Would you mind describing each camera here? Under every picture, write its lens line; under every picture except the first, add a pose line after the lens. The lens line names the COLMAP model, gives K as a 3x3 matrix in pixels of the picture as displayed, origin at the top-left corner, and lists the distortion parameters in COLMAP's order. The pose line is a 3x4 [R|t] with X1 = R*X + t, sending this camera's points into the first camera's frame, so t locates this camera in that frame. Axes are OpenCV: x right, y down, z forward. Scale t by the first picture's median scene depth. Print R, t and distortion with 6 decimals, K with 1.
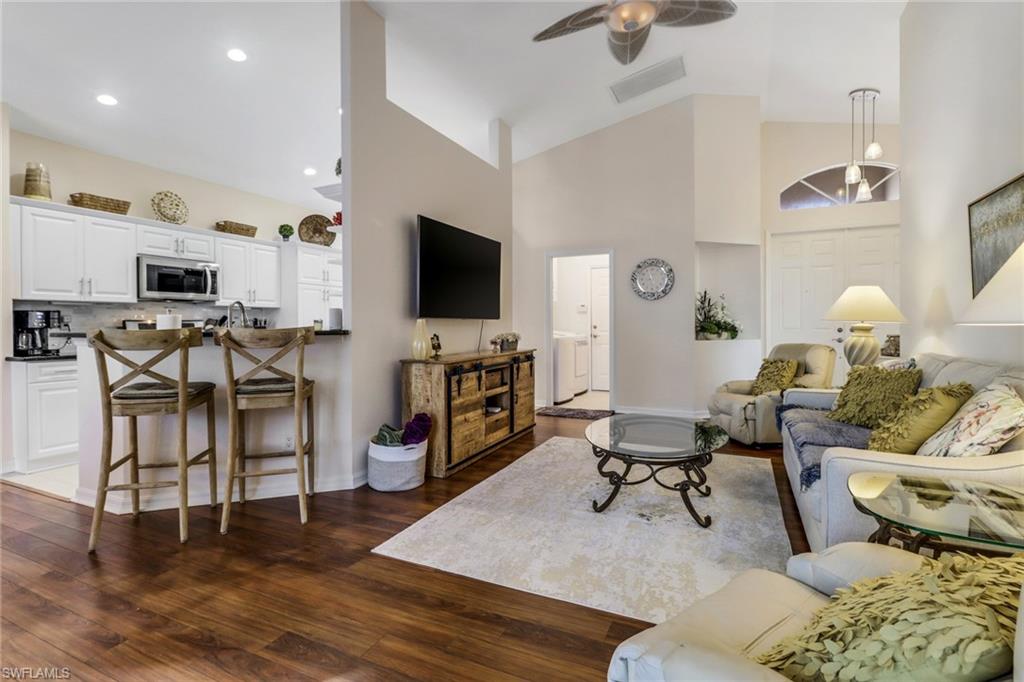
lens RADIAL K [[482.3, 0, 510.0], [0, 482.3, 328.4], [0, 0, 1]] dist [0.019783, -0.015715]
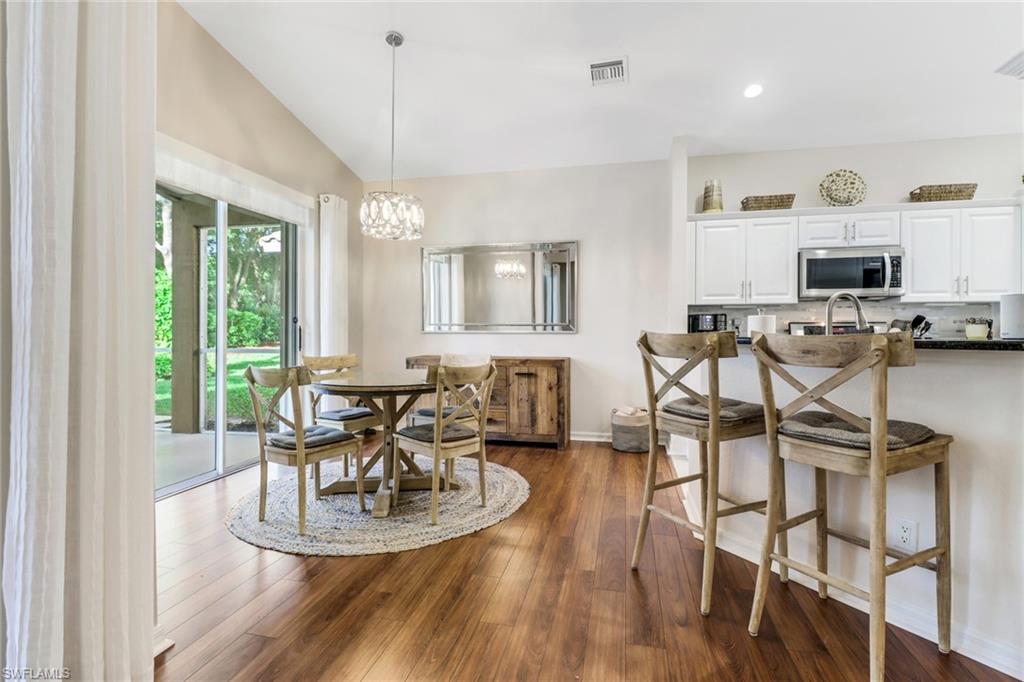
lens RADIAL K [[482.3, 0, 510.0], [0, 482.3, 328.4], [0, 0, 1]] dist [0.019783, -0.015715]
pose [[0.208842, 0.004875, -0.977937, 0.001804], [-0.010945, 0.999937, 0.002647, -0.002964], [0.977888, 0.010151, 0.208882, 0.345603]]
